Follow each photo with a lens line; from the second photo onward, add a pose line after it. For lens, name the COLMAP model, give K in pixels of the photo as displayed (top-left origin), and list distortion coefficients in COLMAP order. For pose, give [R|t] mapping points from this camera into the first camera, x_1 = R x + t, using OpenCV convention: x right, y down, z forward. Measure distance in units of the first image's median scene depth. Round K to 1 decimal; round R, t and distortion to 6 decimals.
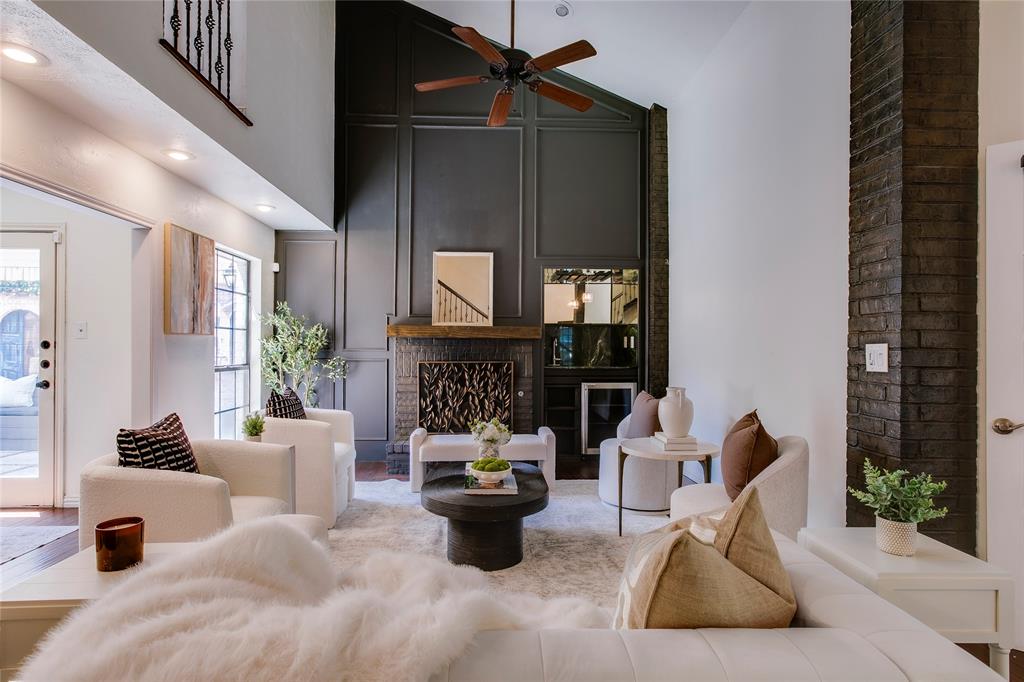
lens RADIAL K [[548.0, 0, 495.2], [0, 548.0, 344.5], [0, 0, 1]] dist [-0.007946, 0.002255]
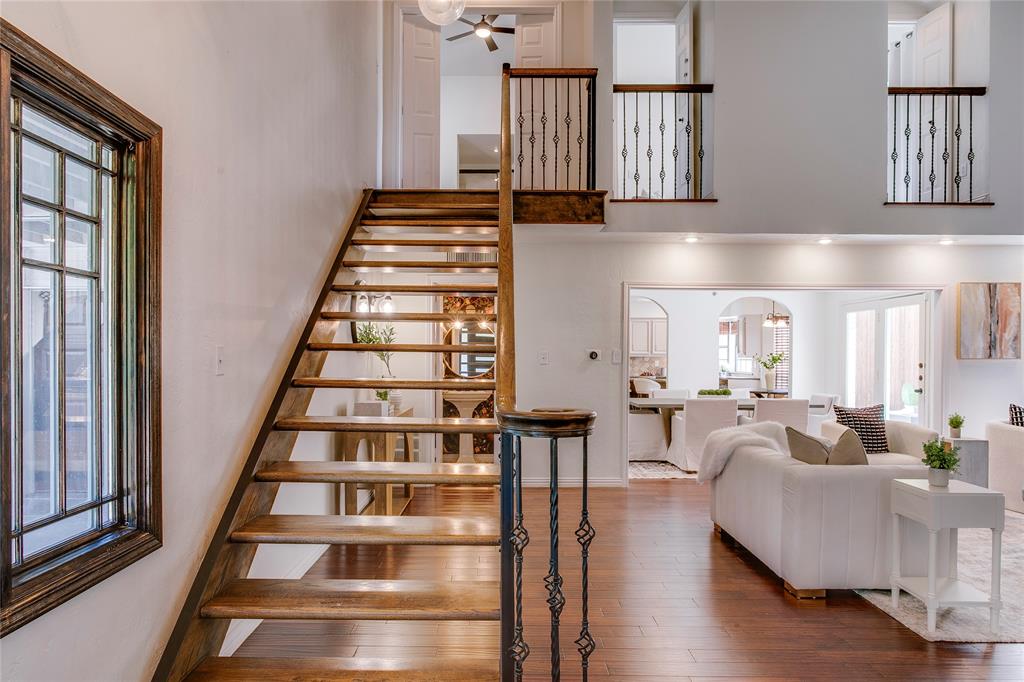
lens RADIAL K [[698.5, 0, 489.1], [0, 698.5, 366.4], [0, 0, 1]] dist [-0.014835, 0.022015]
pose [[-0.019351, 0.015092, -0.999699, 0.852011], [-0.002098, 0.999883, 0.015135, -0.017380], [0.999811, 0.002391, -0.019317, -0.137379]]
